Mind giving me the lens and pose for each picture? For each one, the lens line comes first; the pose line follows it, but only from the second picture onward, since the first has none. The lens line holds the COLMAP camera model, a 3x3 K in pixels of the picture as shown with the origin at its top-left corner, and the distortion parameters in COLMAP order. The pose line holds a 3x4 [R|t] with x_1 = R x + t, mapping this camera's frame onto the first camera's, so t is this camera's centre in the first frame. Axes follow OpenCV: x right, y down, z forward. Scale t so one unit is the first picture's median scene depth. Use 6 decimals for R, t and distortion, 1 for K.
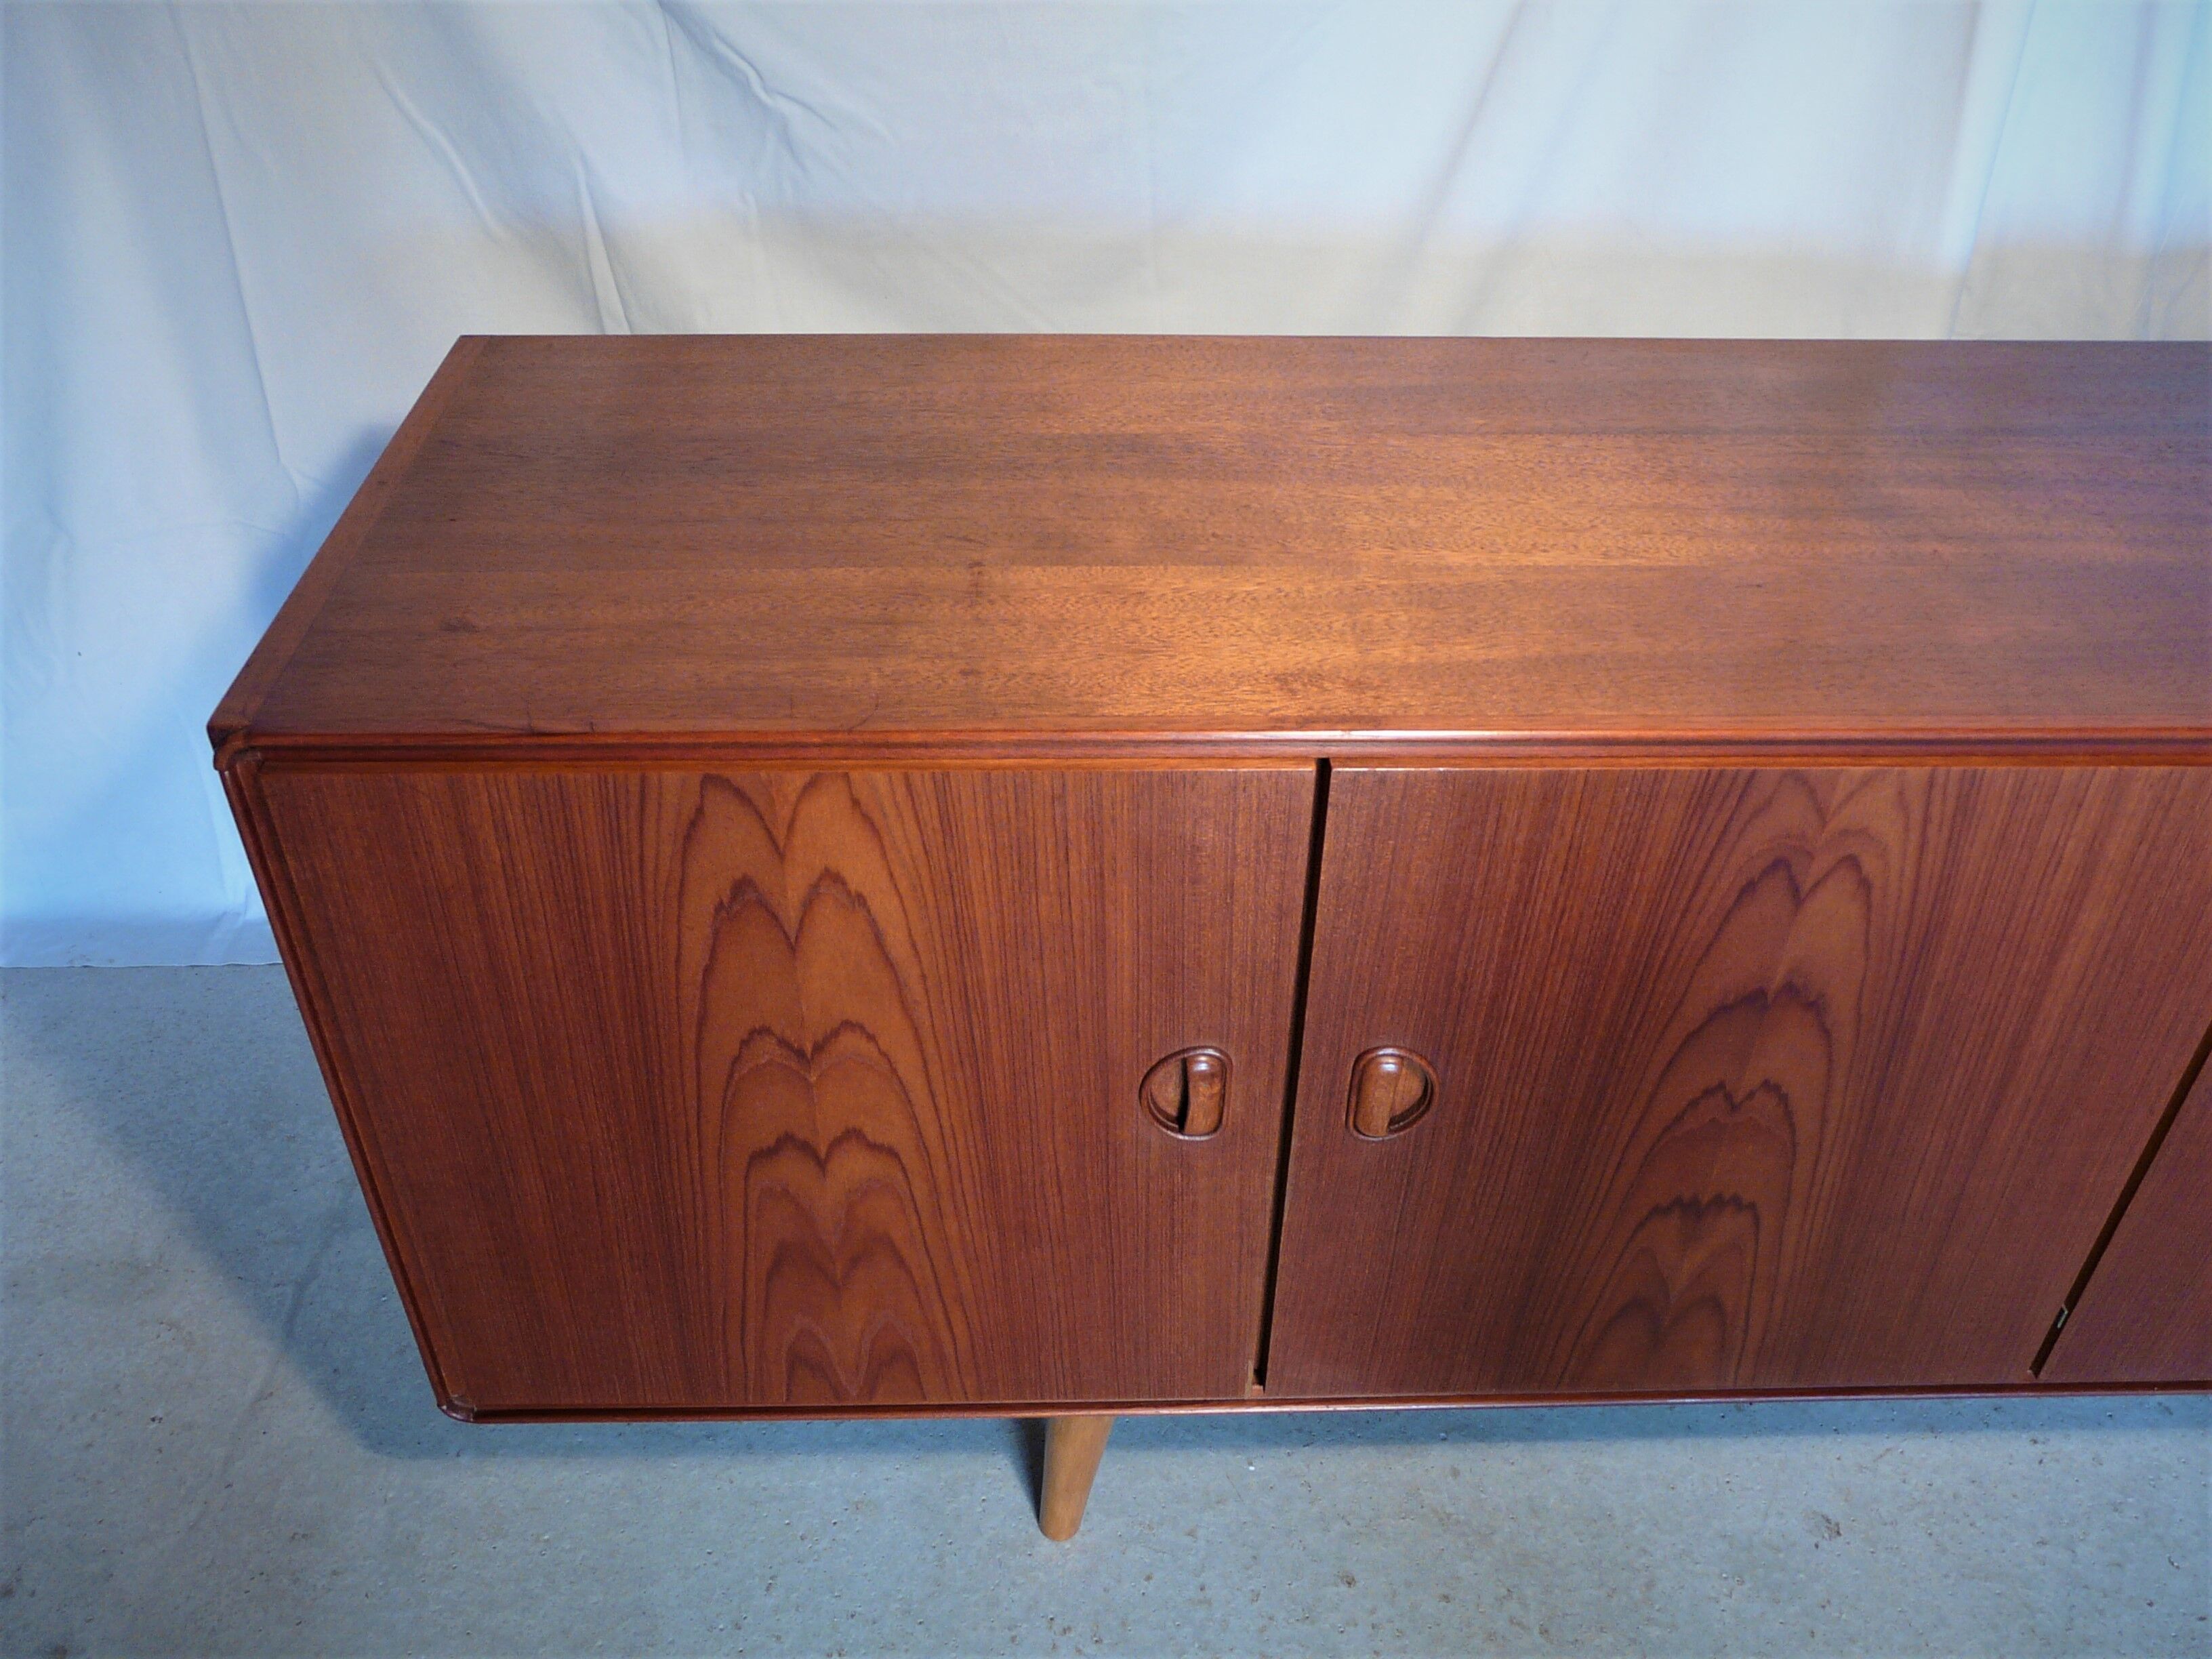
lens RADIAL K [[1832.1, 0, 1102.9], [0, 1832.1, 834.0], [0, 0, 1]] dist [-0.064680, 0.077075]
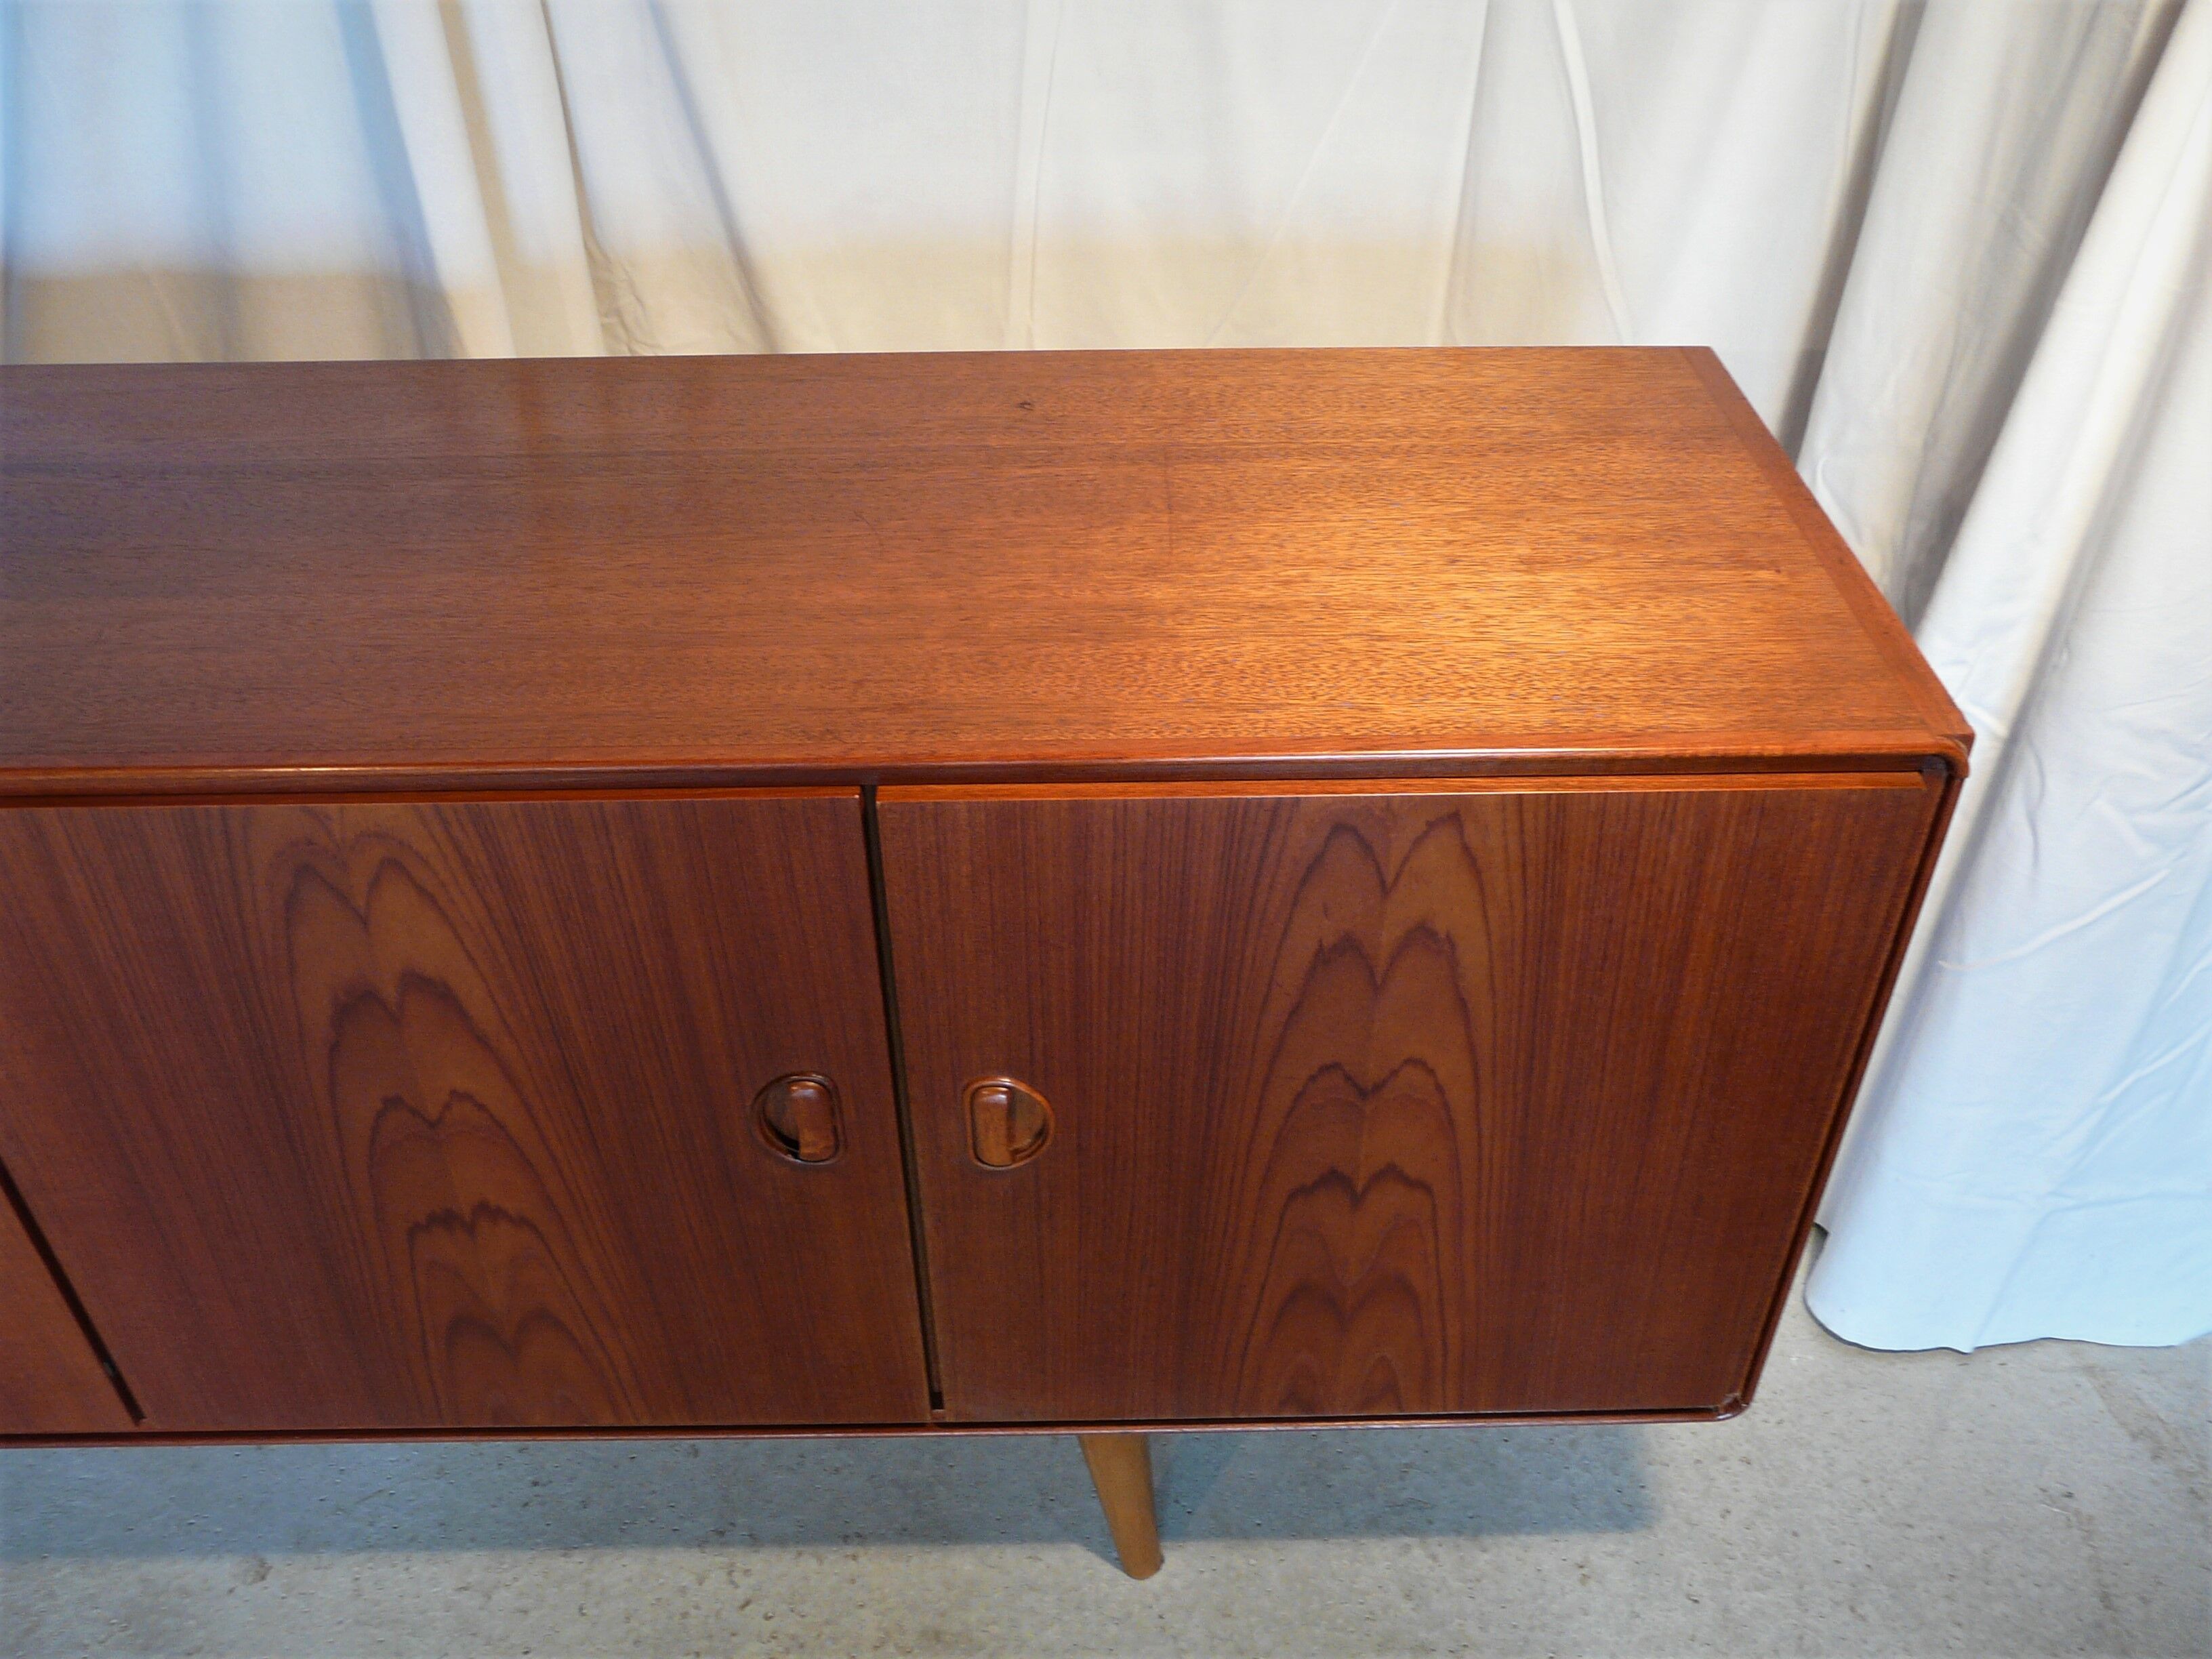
lens RADIAL K [[1832.1, 0, 1116.9], [0, 1832.1, 825.2], [0, 0, 1]] dist [-0.064680, 0.077075]
pose [[0.999879, -0.005134, -0.014651, 1.193126], [0.005037, 0.999965, -0.006683, -0.015868], [0.014684, 0.006608, 0.999870, 0.034480]]
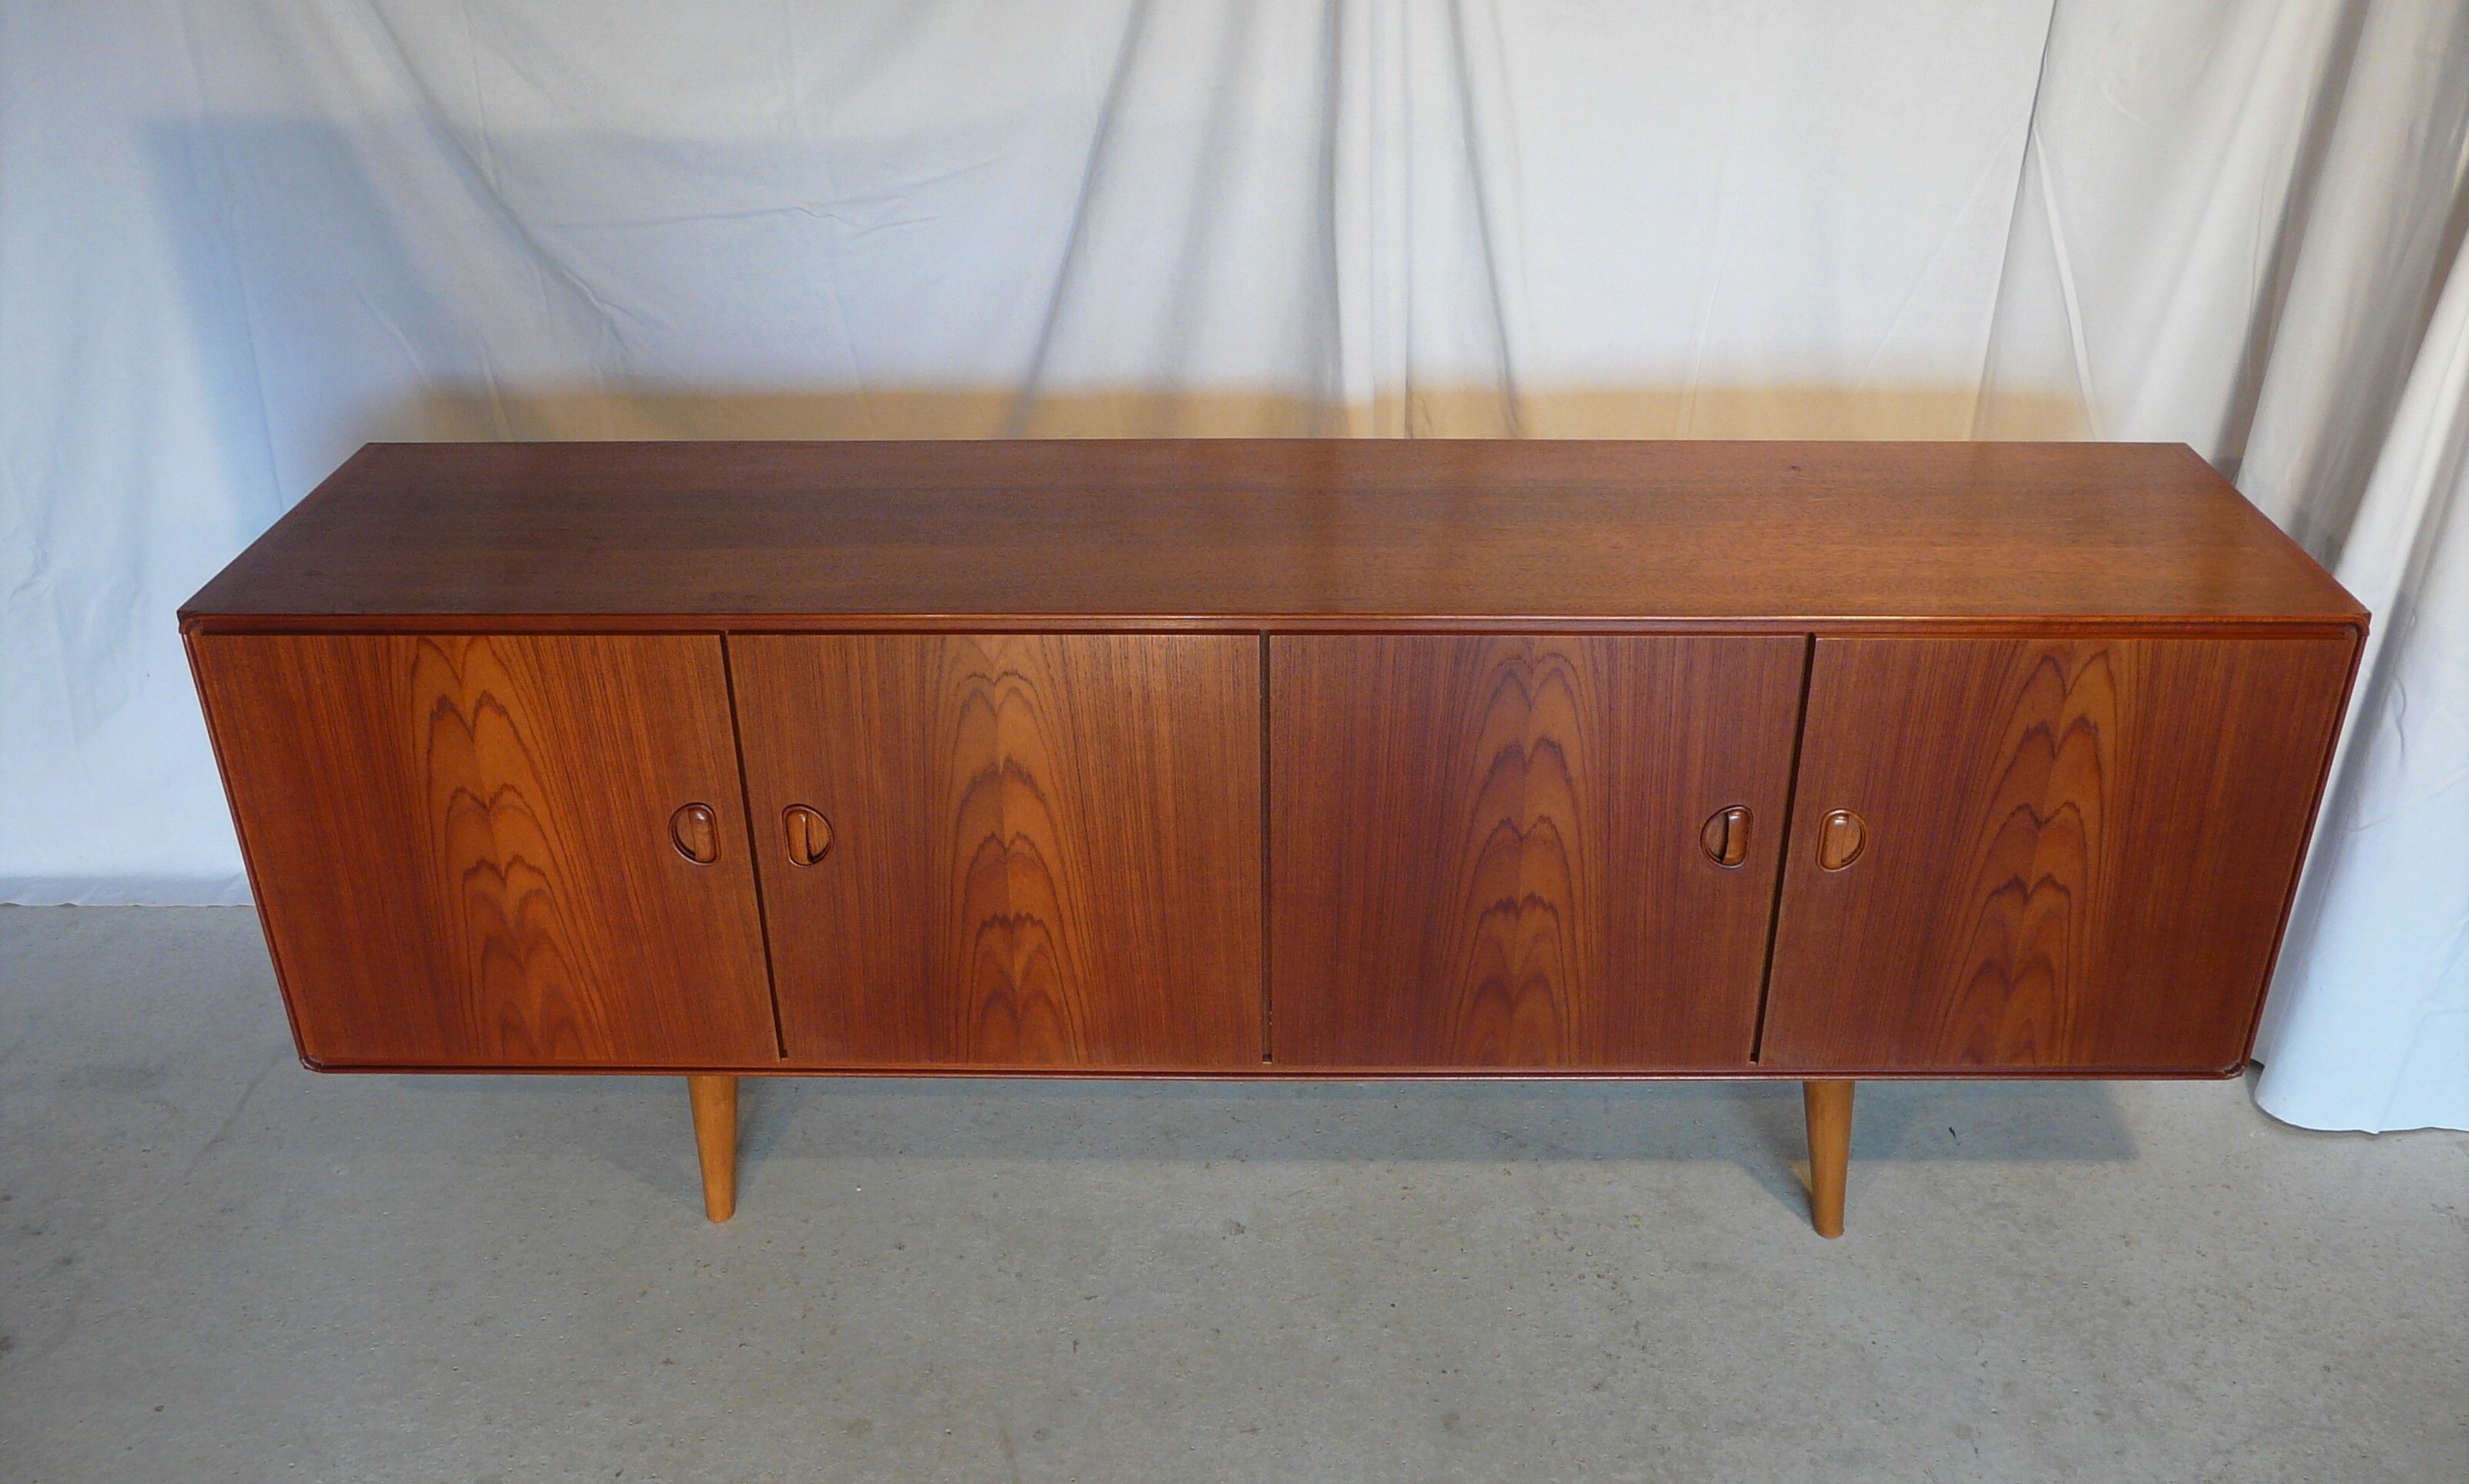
lens RADIAL K [[2081.1, 0, 1247.0], [0, 2081.1, 783.3], [0, 0, 1]] dist [-0.077517, 0.092054]
pose [[0.999002, 0.004253, -0.044471, 0.651490], [-0.010789, 0.988958, -0.147800, 0.371182], [0.043351, 0.148132, 0.988017, -0.963018]]
